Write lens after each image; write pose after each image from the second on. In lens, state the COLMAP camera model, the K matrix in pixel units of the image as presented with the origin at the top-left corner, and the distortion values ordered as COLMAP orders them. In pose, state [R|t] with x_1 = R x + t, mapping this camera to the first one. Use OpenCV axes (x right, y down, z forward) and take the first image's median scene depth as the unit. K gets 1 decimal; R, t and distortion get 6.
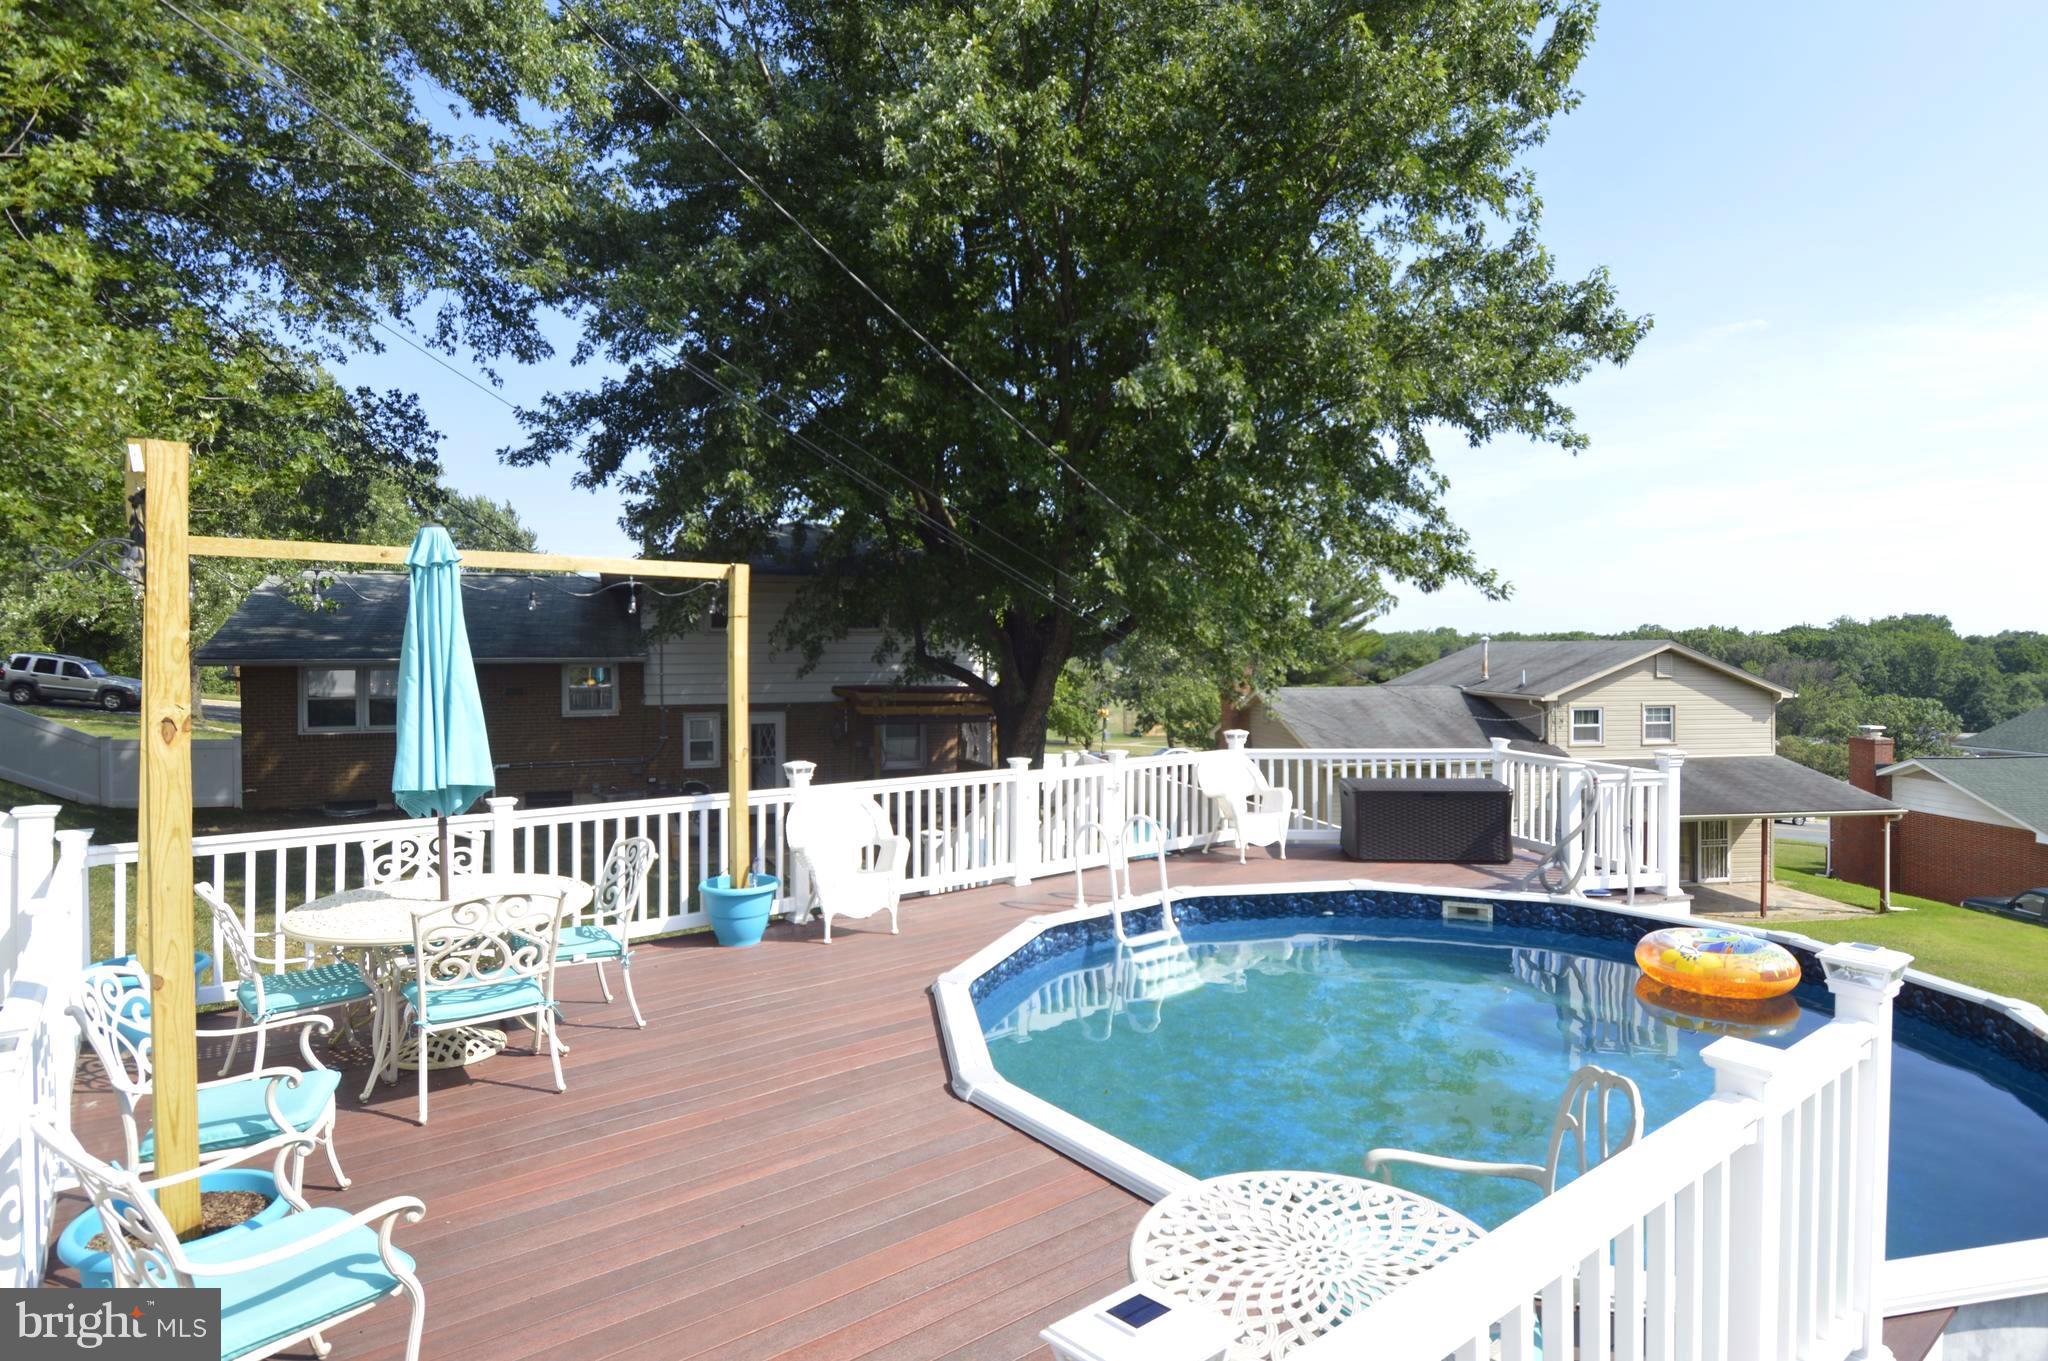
lens RADIAL K [[1114.4, 0, 1044.8], [0, 1114.4, 664.4], [0, 0, 1]] dist [0.023105, -0.029110]
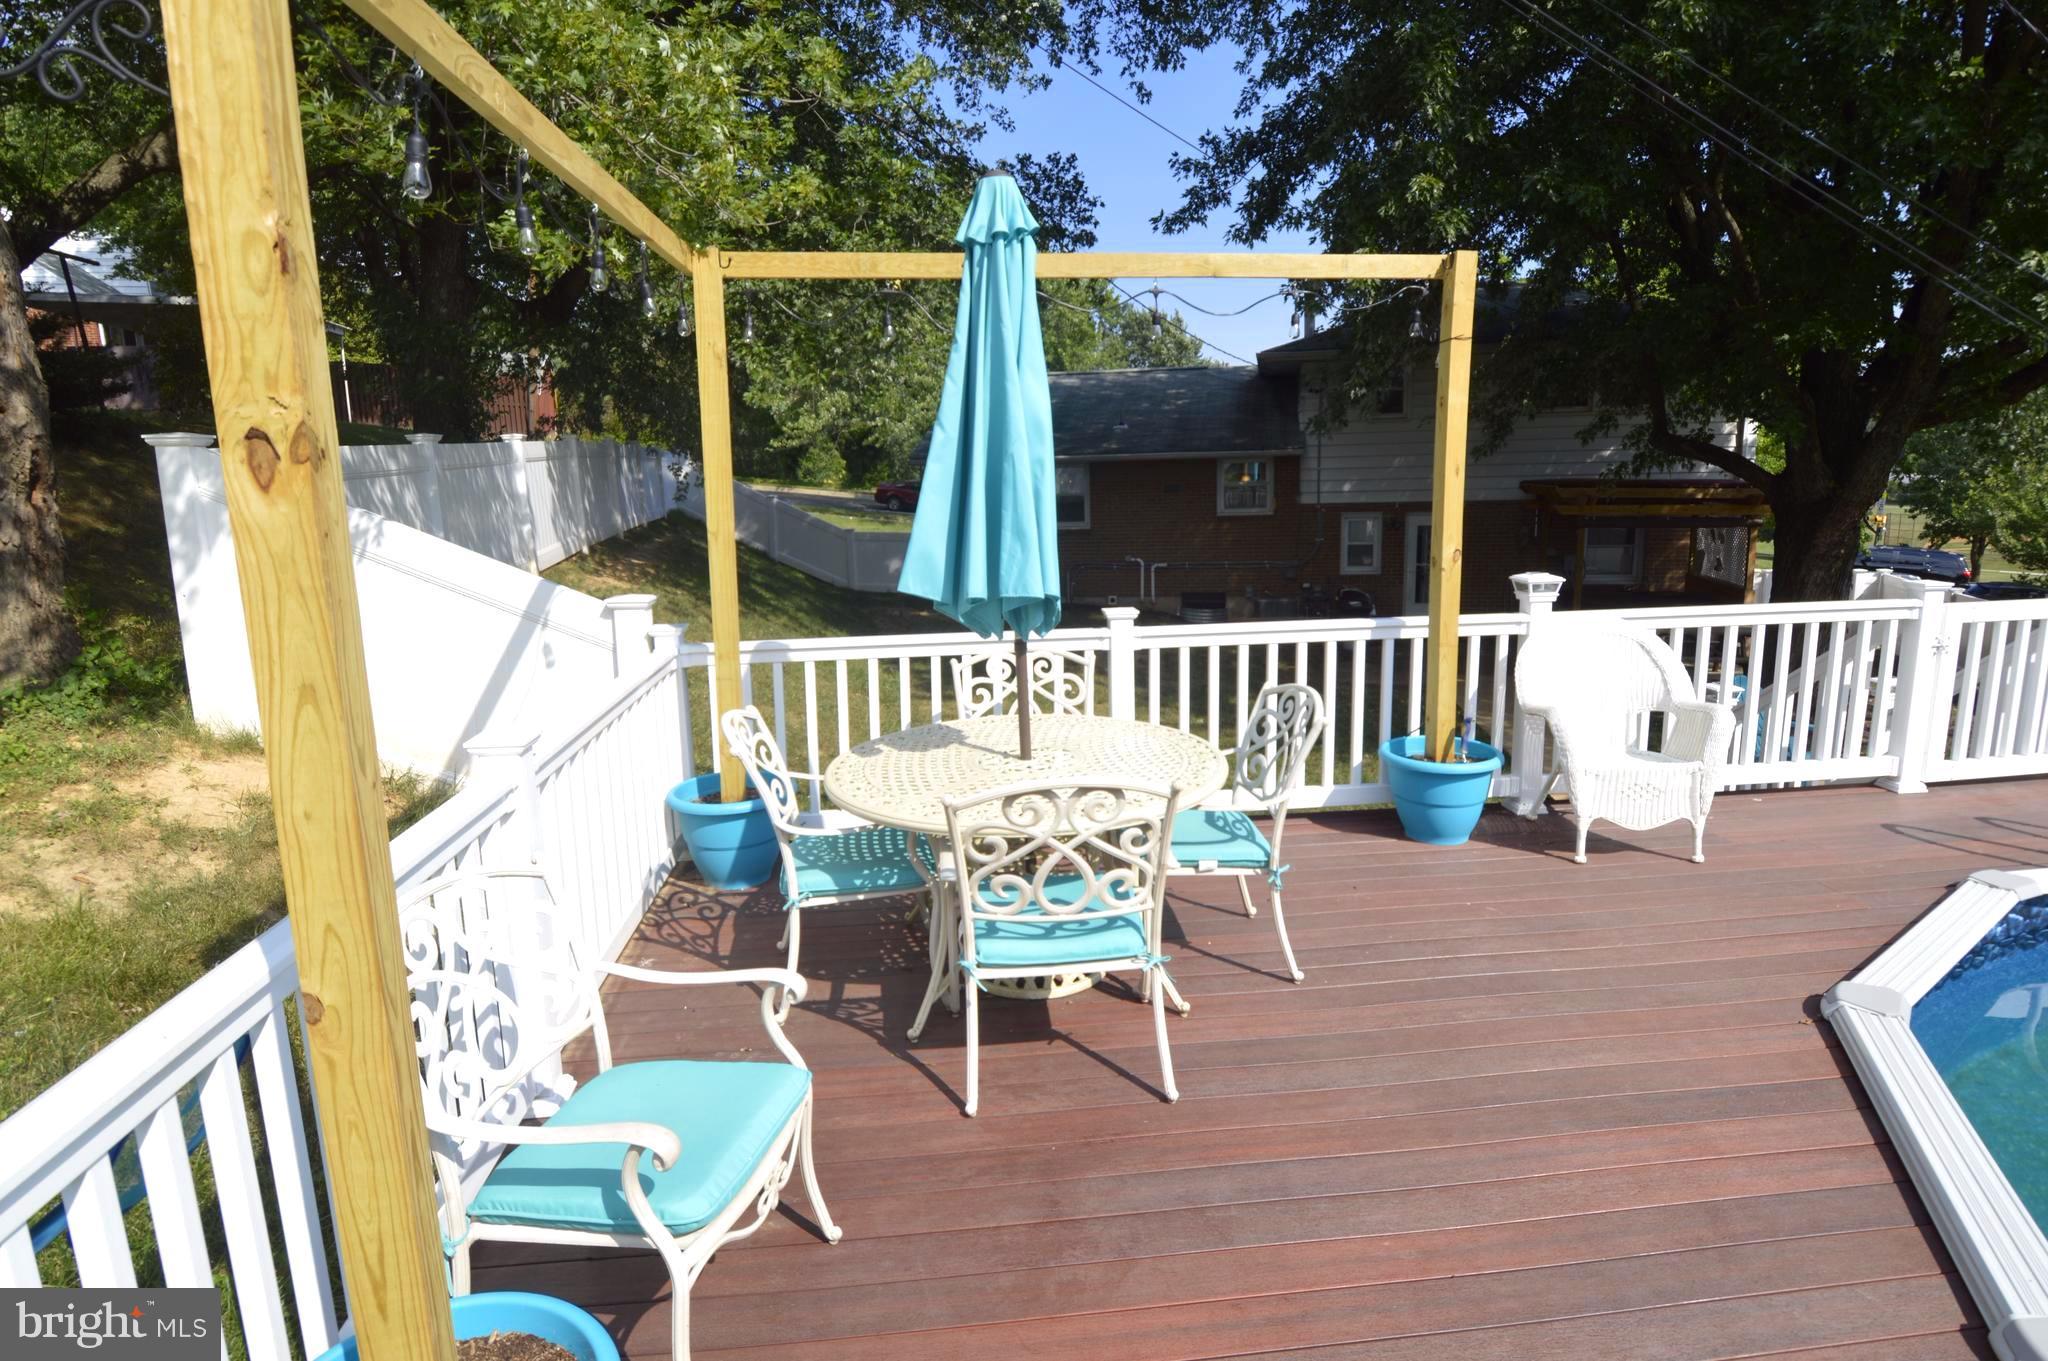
lens RADIAL K [[1114.4, 0, 1044.8], [0, 1114.4, 664.4], [0, 0, 1]] dist [0.023105, -0.029110]
pose [[0.844967, 0.078682, -0.528998, -0.120899], [0.013814, 0.985578, 0.168658, 0.027782], [0.534639, -0.149818, 0.831694, 0.318803]]
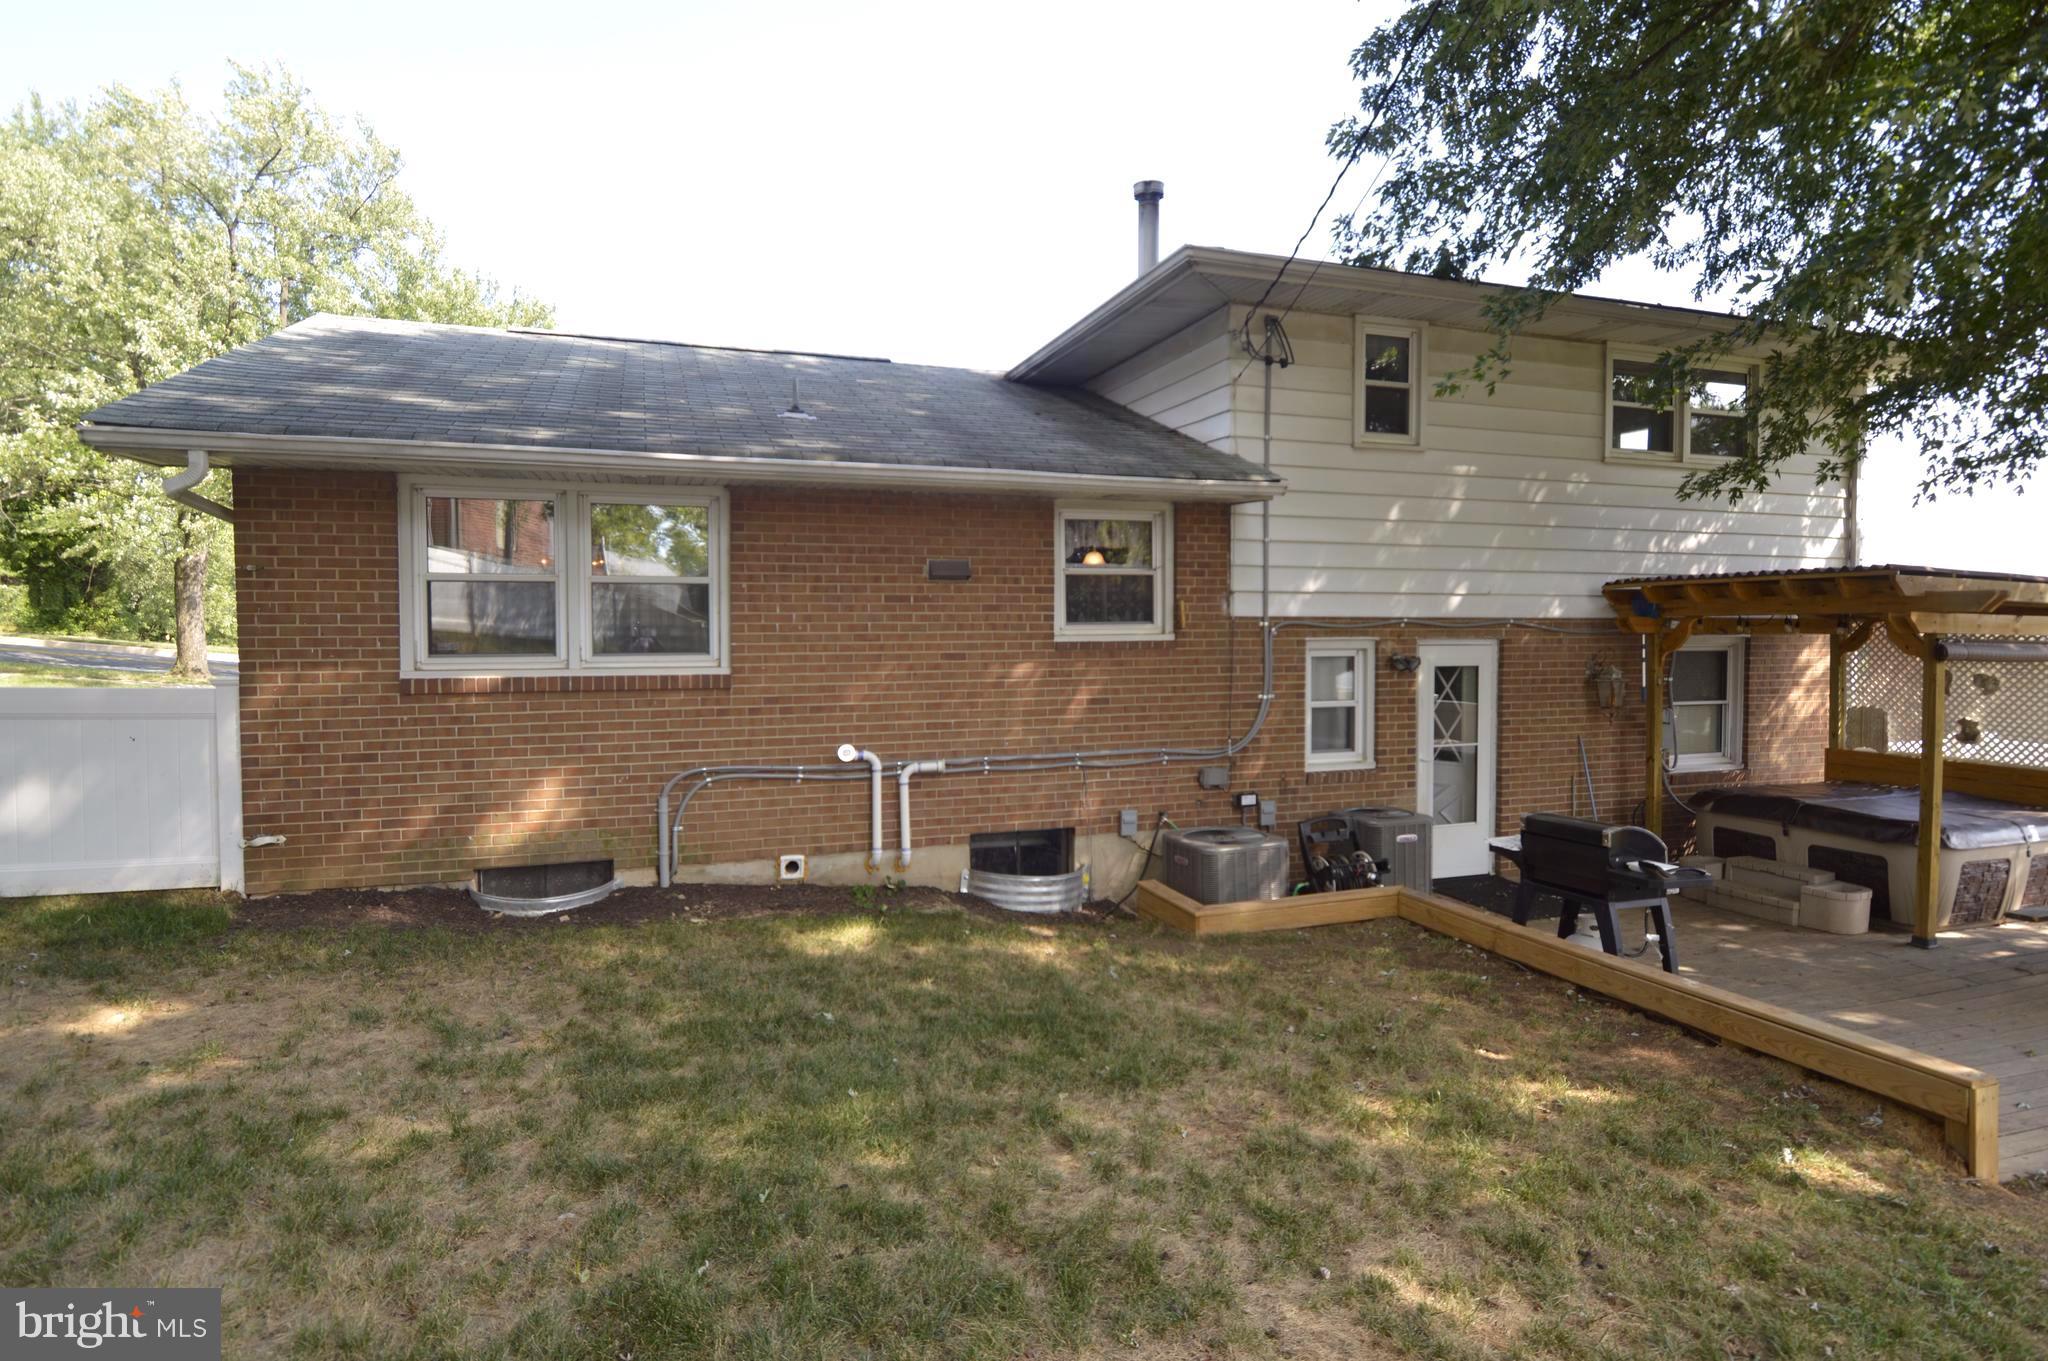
lens RADIAL K [[1114.4, 0, 1044.8], [0, 1114.4, 664.4], [0, 0, 1]] dist [0.023105, -0.029110]
pose [[0.999805, 0.005211, -0.019052, -1.216743], [-0.004773, 0.999725, 0.022974, 0.131618], [0.019167, -0.022878, 0.999555, 1.732847]]
